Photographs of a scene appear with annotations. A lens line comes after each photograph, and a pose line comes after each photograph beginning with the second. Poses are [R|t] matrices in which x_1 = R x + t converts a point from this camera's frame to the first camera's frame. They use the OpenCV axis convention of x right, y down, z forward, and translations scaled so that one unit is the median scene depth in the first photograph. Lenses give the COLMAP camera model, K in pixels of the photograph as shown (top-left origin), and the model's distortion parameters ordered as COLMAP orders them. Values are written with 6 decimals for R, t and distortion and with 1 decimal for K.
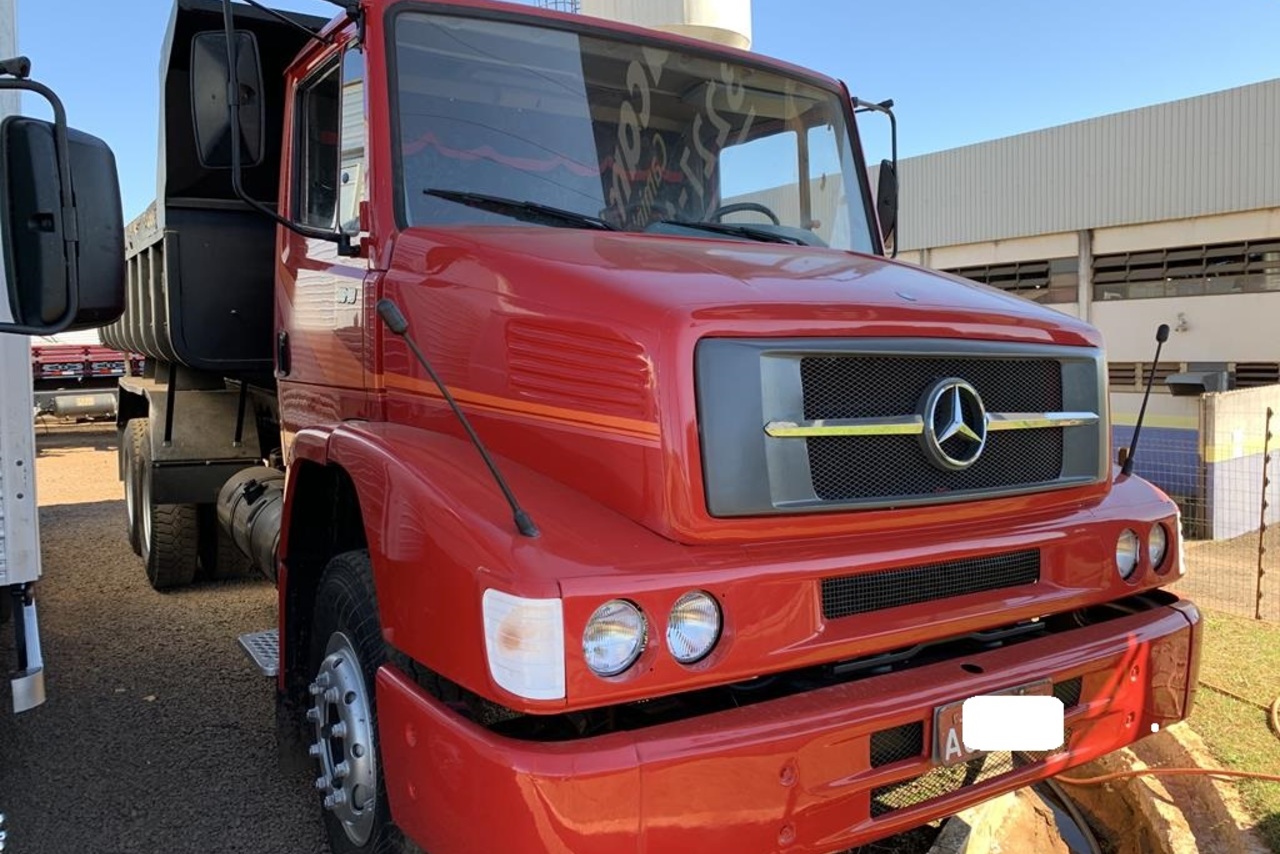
lens RADIAL K [[1012.9, 0, 637.7], [0, 1012.9, 419.3], [0, 0, 1]] dist [0.010091, -0.003879]
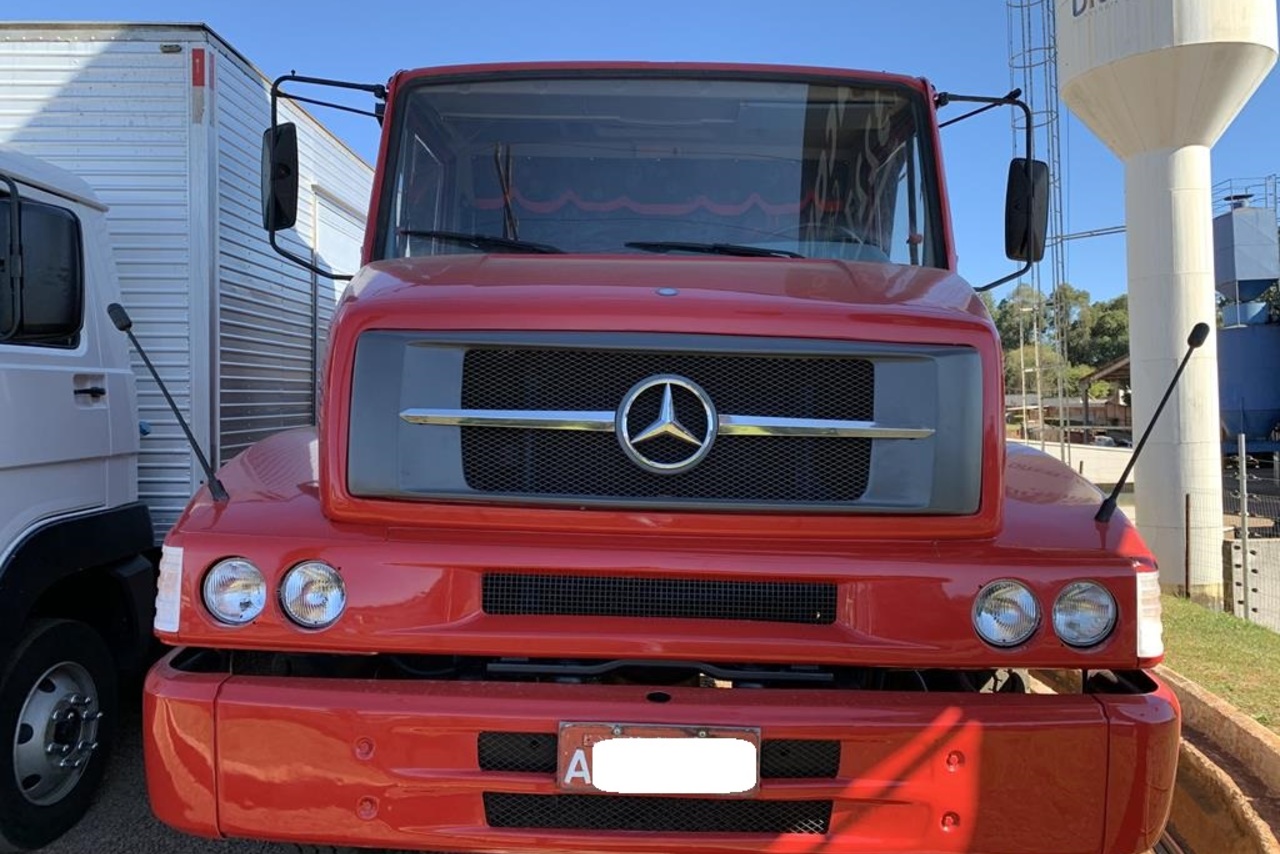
lens RADIAL K [[1012.9, 0, 637.7], [0, 1012.9, 419.3], [0, 0, 1]] dist [0.010091, -0.003879]
pose [[0.831178, 0.007849, -0.555951, 0.800181], [-0.051805, 0.996644, -0.063381, 0.059348], [0.553587, 0.081482, 0.828795, 0.232523]]
